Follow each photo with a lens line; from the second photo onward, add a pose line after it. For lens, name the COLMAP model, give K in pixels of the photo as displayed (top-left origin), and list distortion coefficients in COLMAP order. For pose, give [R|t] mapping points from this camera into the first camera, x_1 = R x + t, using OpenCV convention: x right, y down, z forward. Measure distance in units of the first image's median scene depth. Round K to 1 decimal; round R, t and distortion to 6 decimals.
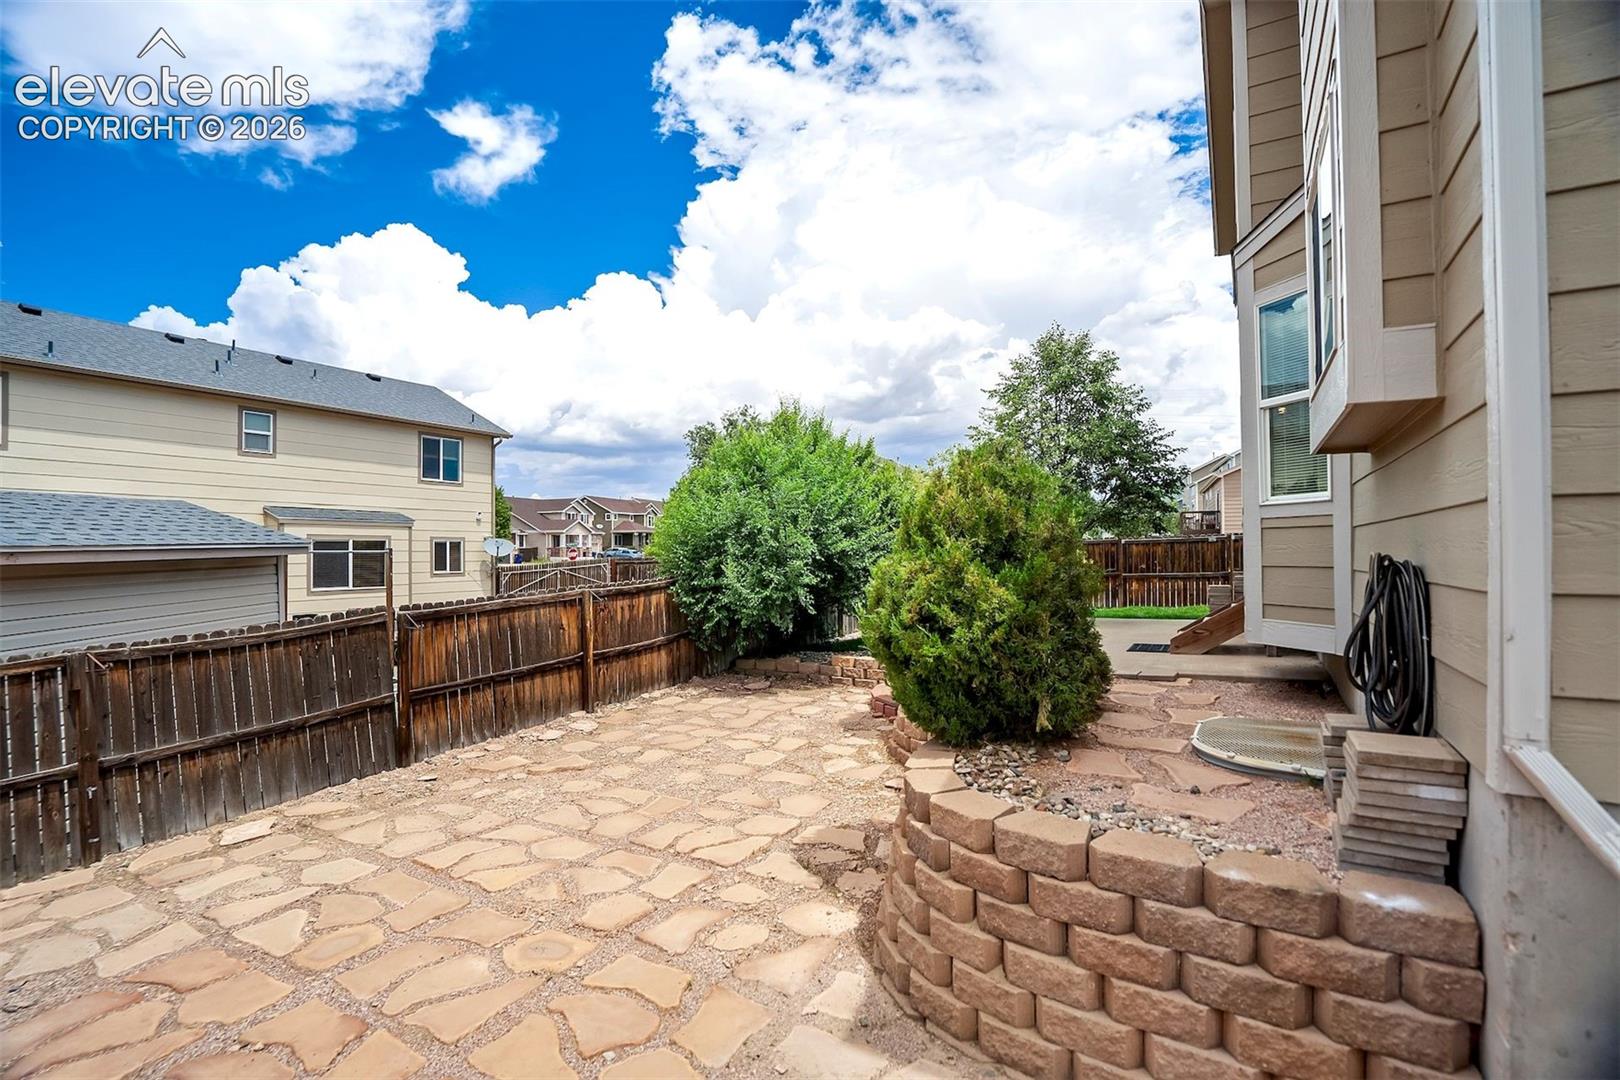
lens RADIAL K [[741.6, 0, 801.6], [0, 741.6, 540.8], [0, 0, 1]] dist [-0.003413, 0.001025]
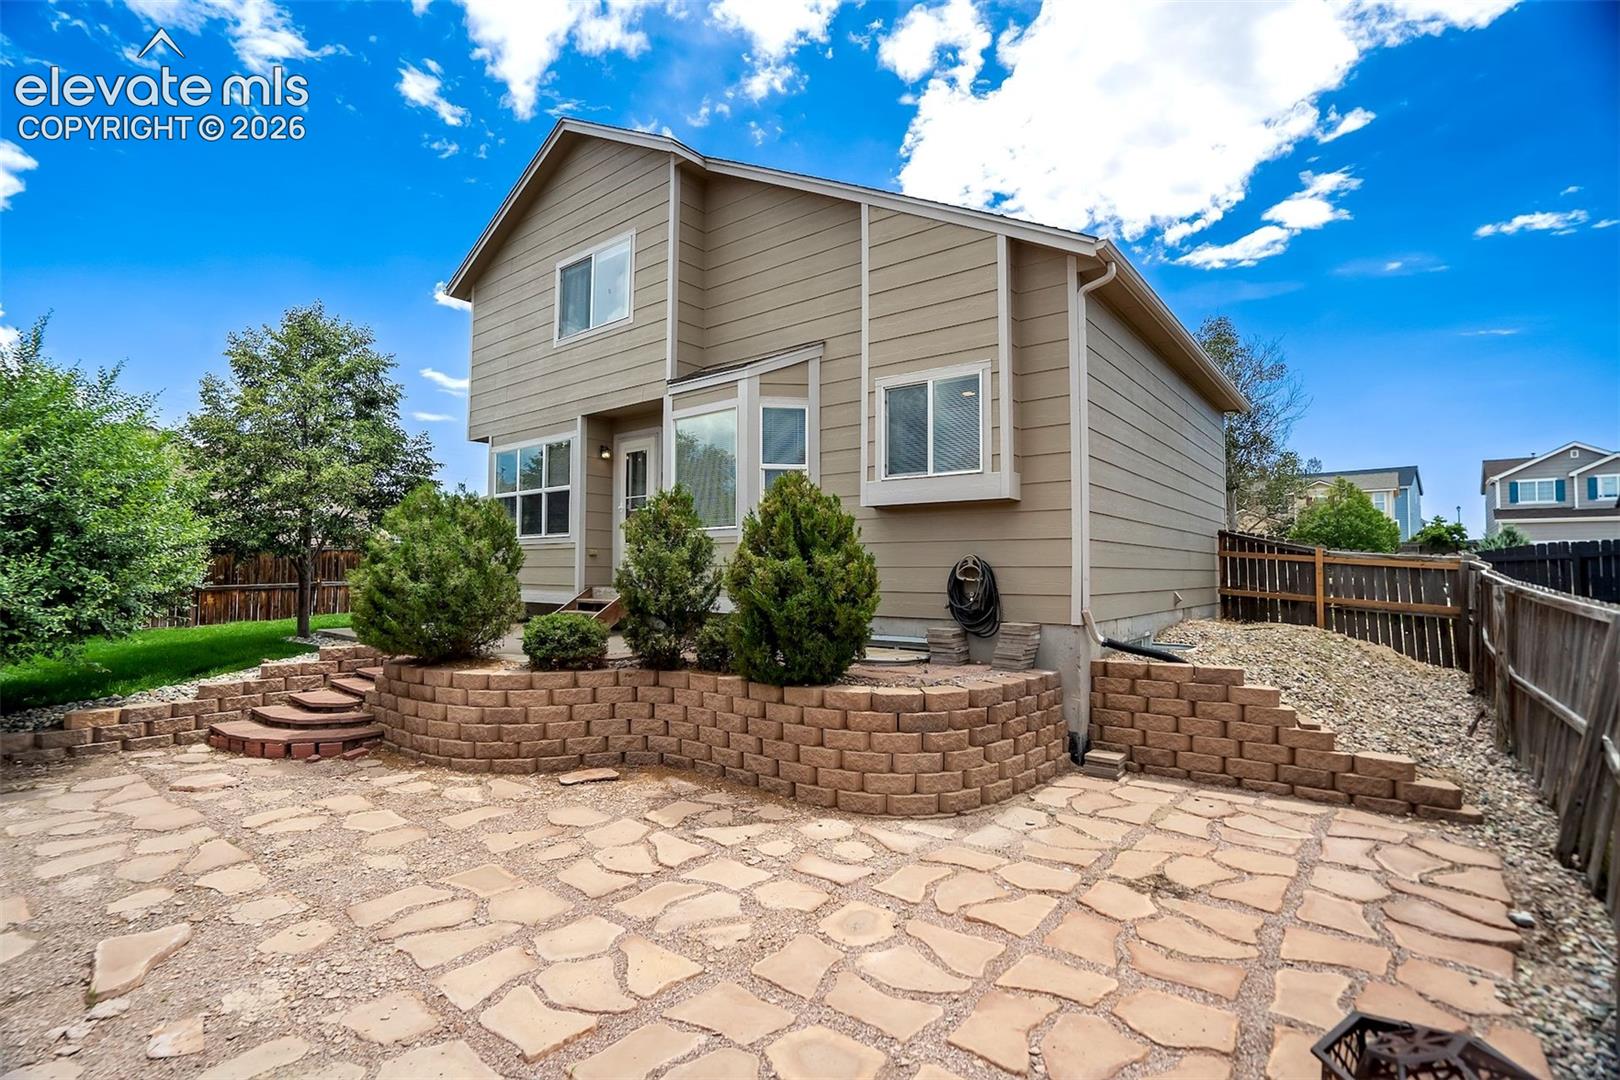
lens RADIAL K [[741.6, 0, 799.6], [0, 741.6, 546.1], [0, 0, 1]] dist [-0.003413, 0.001025]
pose [[0.136963, 0.050680, 0.989279, -0.912066], [-0.027851, 0.998493, -0.047296, 0.062206], [-0.990185, -0.021075, 0.138168, 0.633611]]
